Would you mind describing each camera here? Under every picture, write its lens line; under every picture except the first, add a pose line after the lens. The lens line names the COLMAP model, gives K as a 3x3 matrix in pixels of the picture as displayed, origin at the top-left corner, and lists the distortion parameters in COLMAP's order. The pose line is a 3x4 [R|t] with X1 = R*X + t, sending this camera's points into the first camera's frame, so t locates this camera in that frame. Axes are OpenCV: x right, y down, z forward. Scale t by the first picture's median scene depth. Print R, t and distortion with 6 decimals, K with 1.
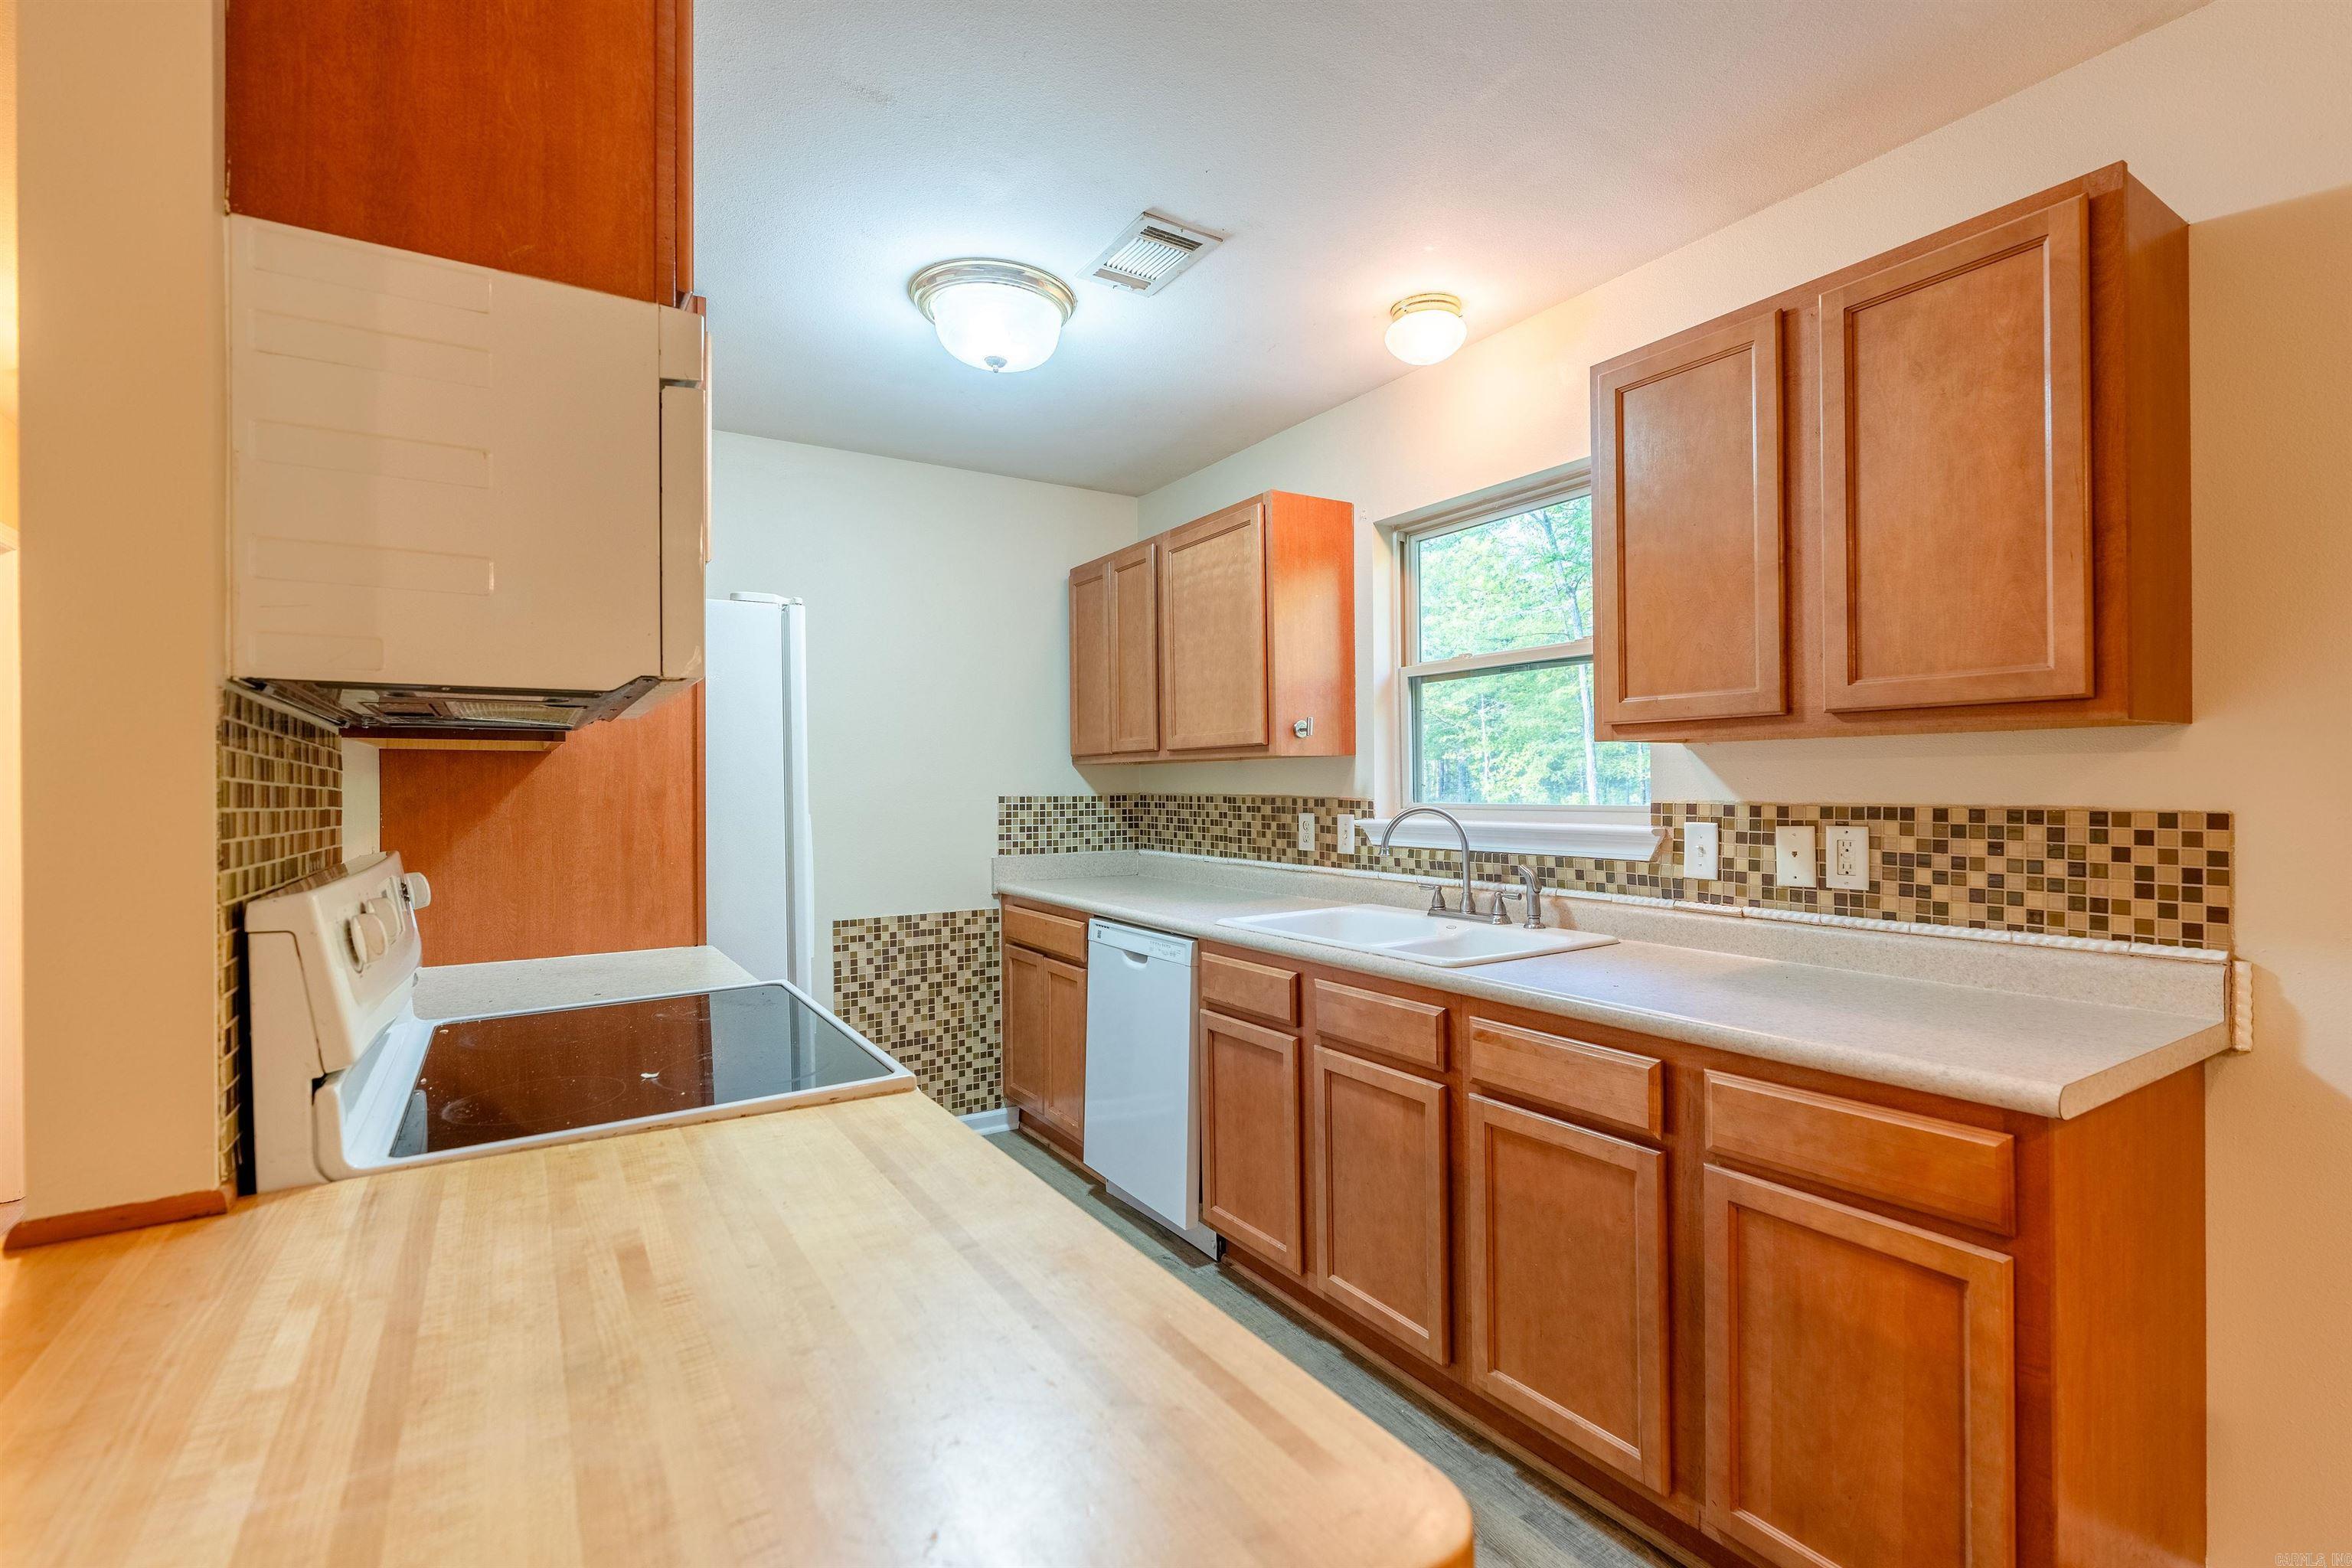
lens RADIAL K [[1057.5, 0, 1173.8], [0, 1057.5, 784.4], [0, 0, 1]] dist [-0.010273, 0.003796]
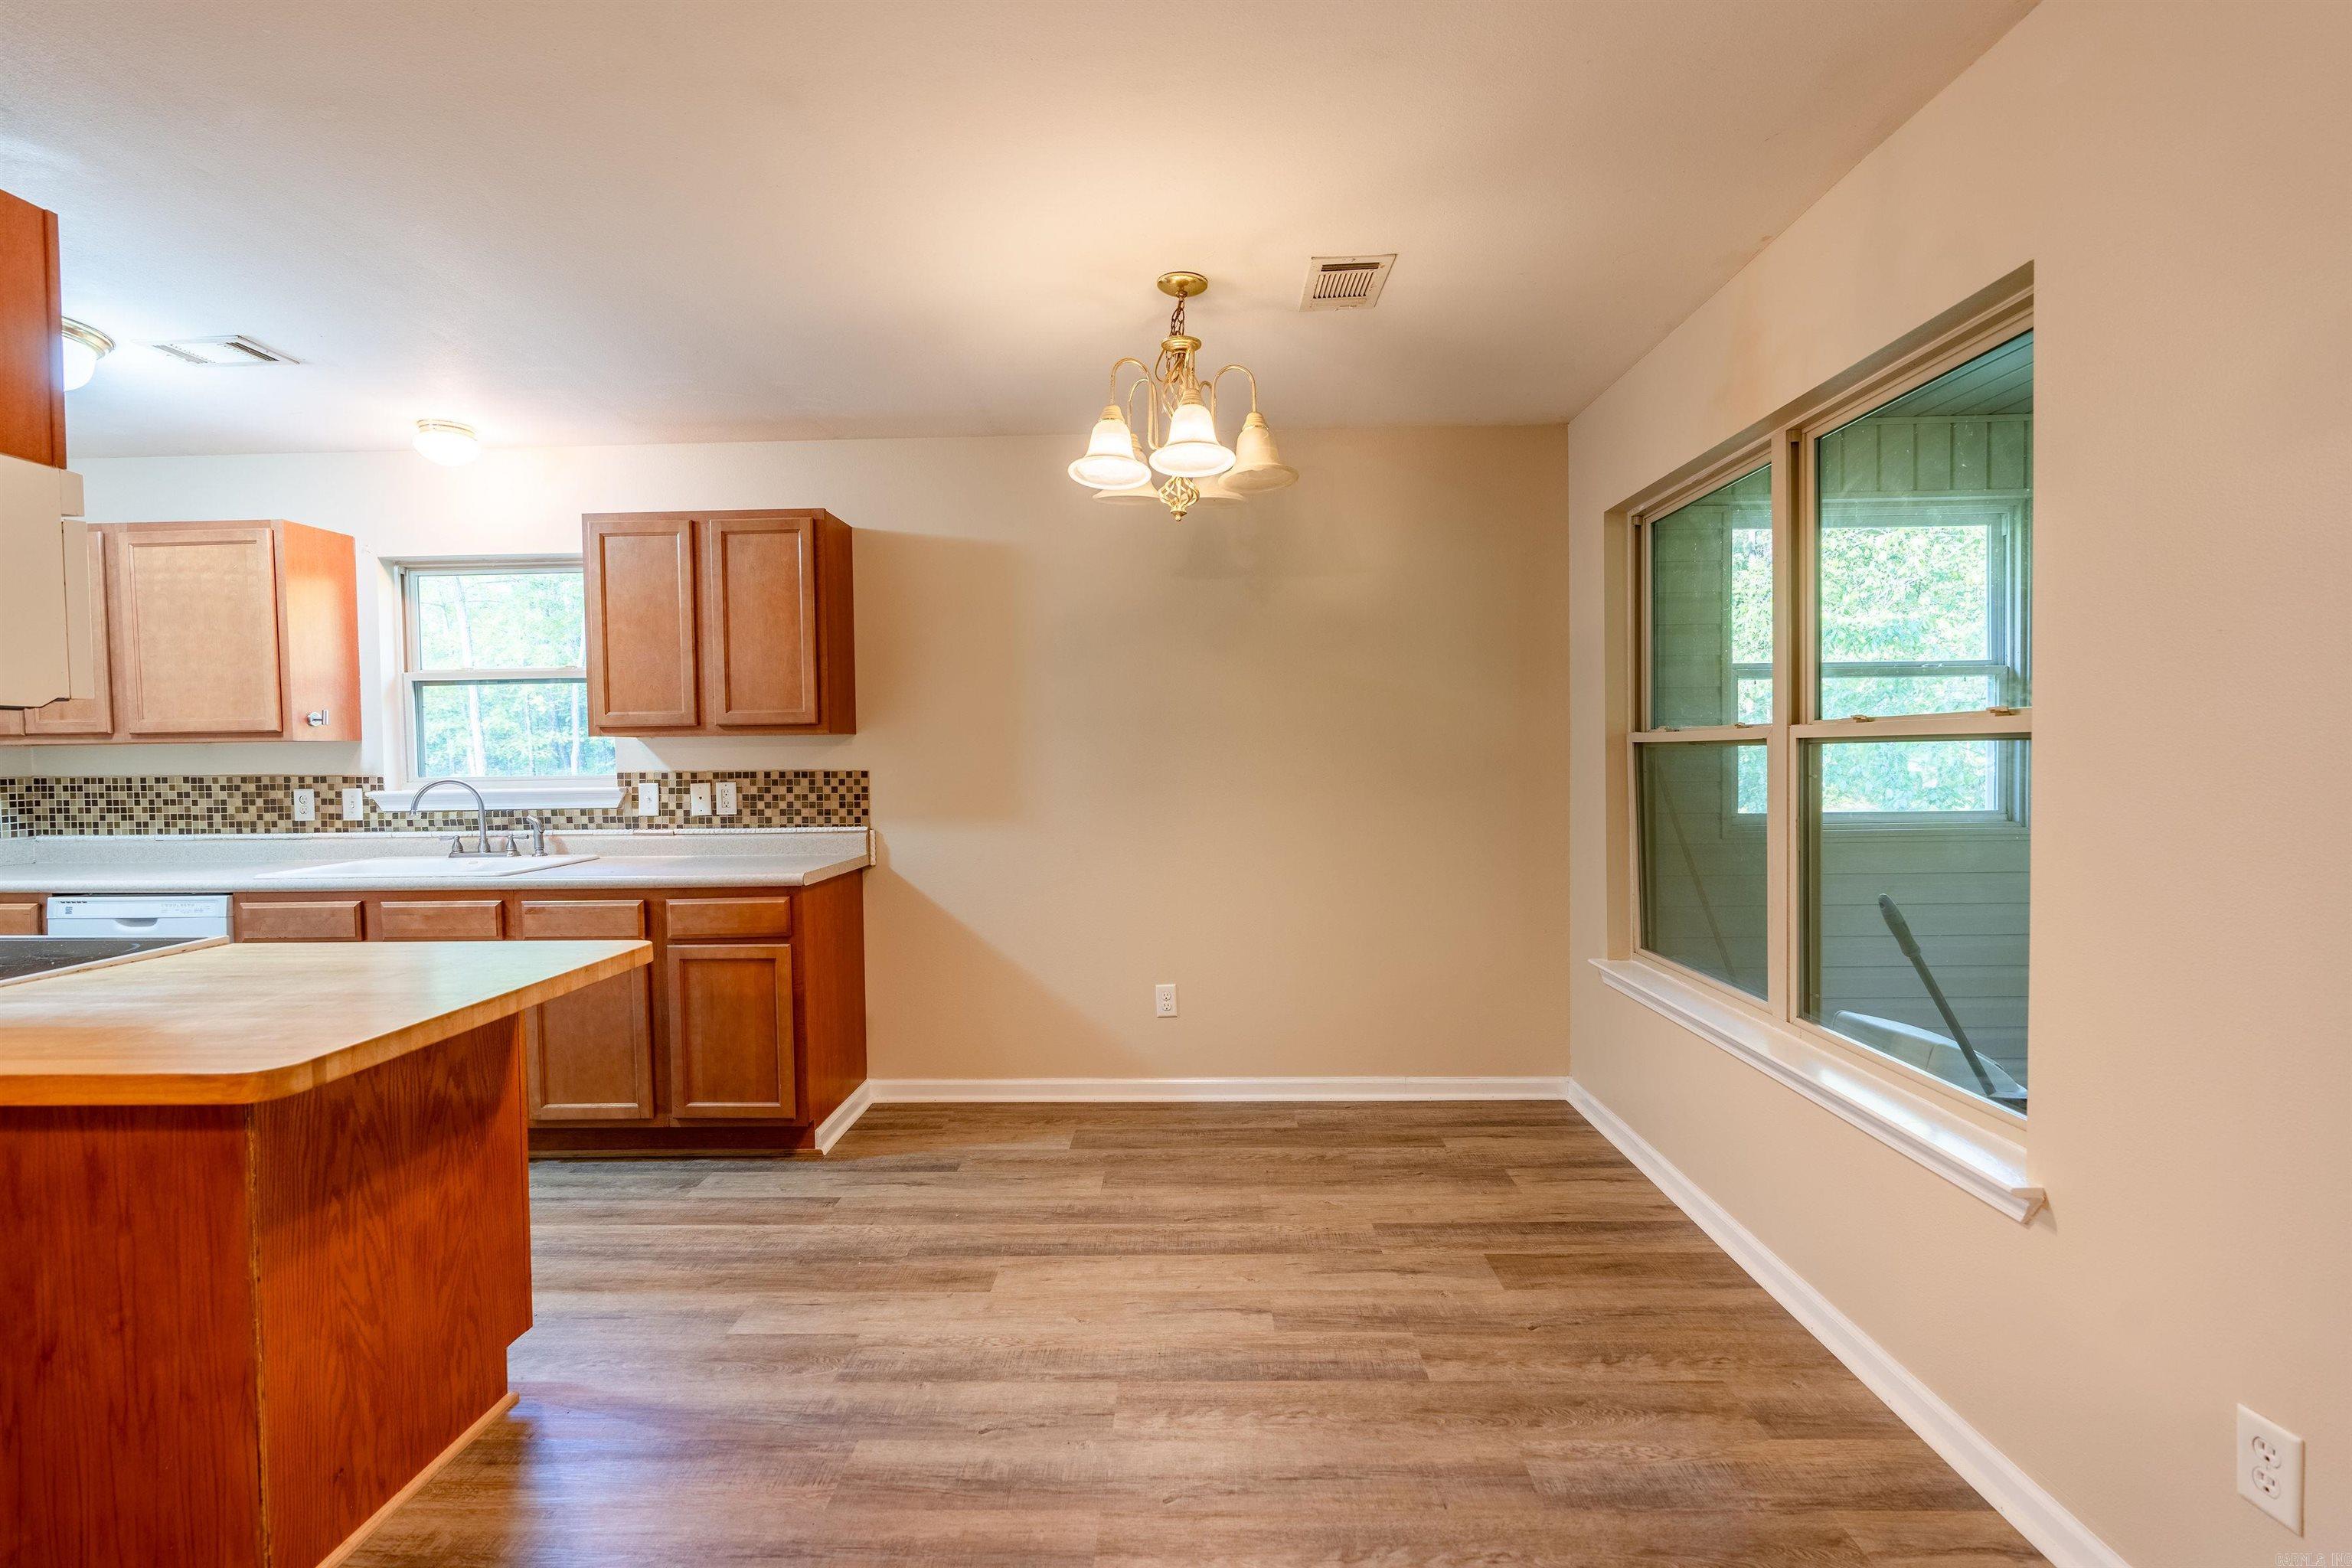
lens RADIAL K [[1057.5, 0, 1179.6], [0, 1057.5, 783.8], [0, 0, 1]] dist [-0.010273, 0.003796]
pose [[0.555451, -0.024820, 0.831179, -0.431762], [0.009081, 0.999676, 0.023783, 0.003301], [-0.831500, -0.005662, 0.555496, -0.652110]]
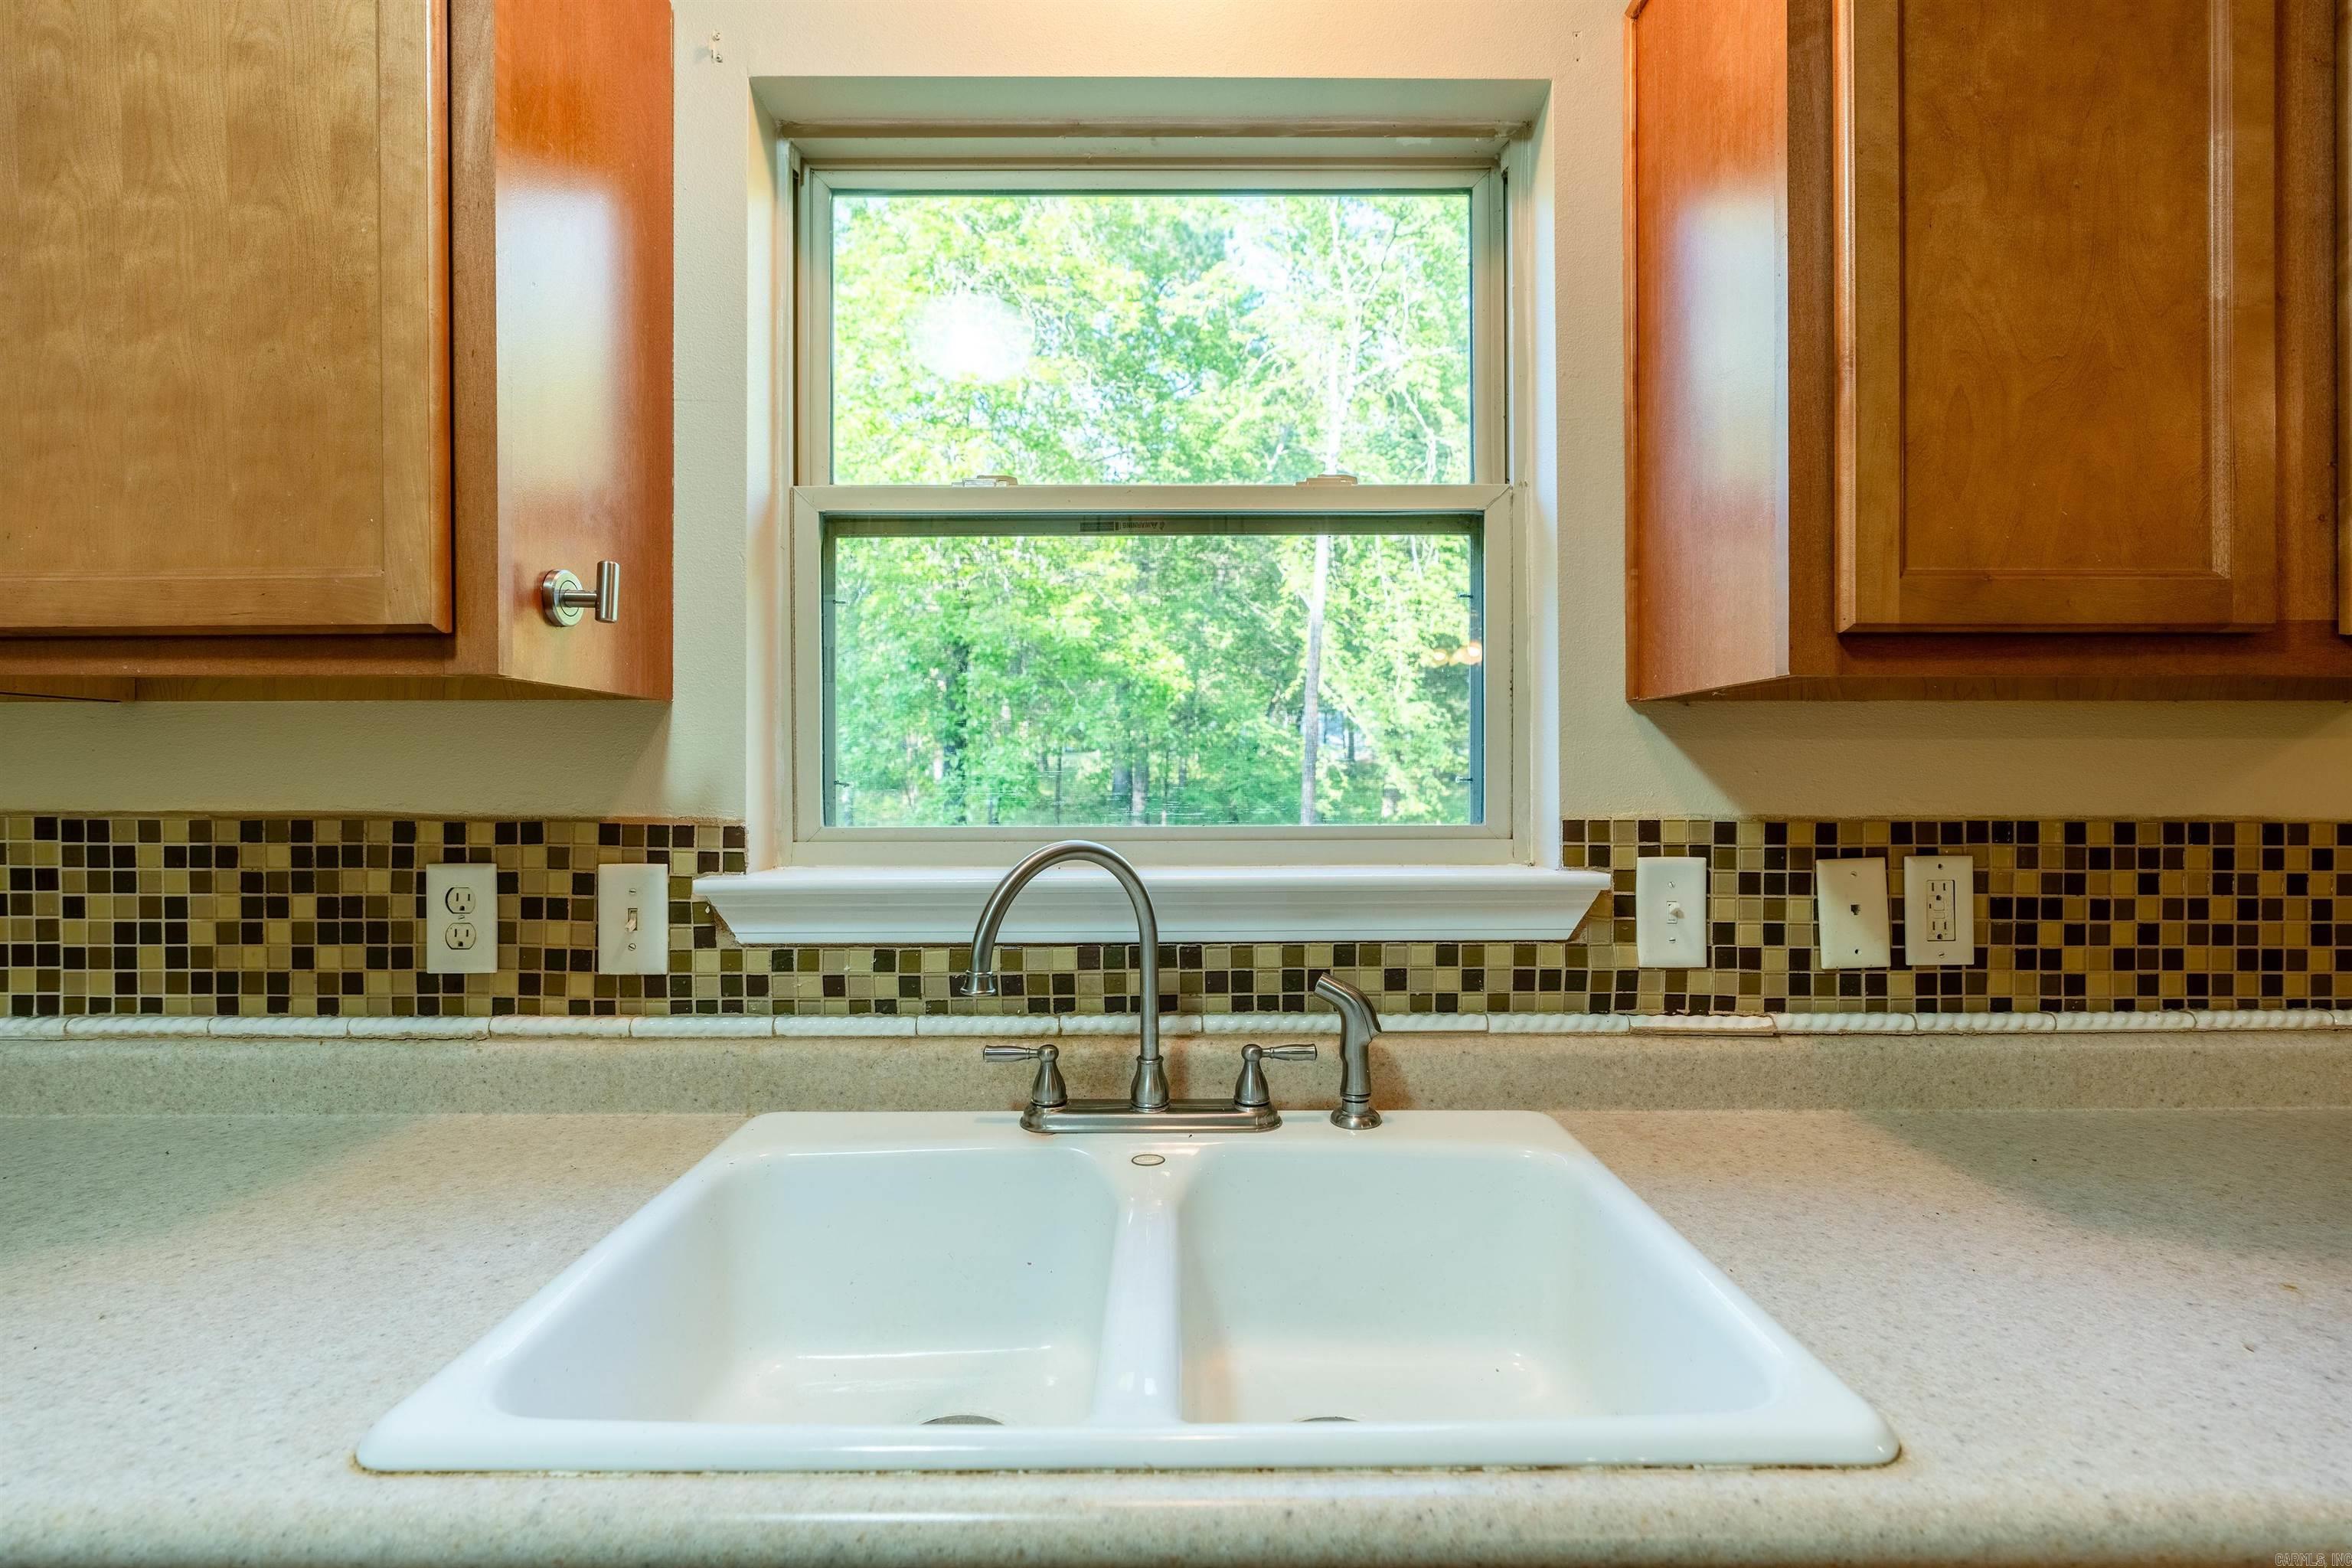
lens RADIAL K [[1057.5, 0, 1179.9], [0, 1057.5, 783.9], [0, 0, 1]] dist [-0.010273, 0.003796]
pose [[0.529561, 0.006204, 0.848249, -0.057009], [-0.002150, 0.999980, -0.005971, 0.003900], [-0.848269, 0.001338, 0.529563, 0.877406]]
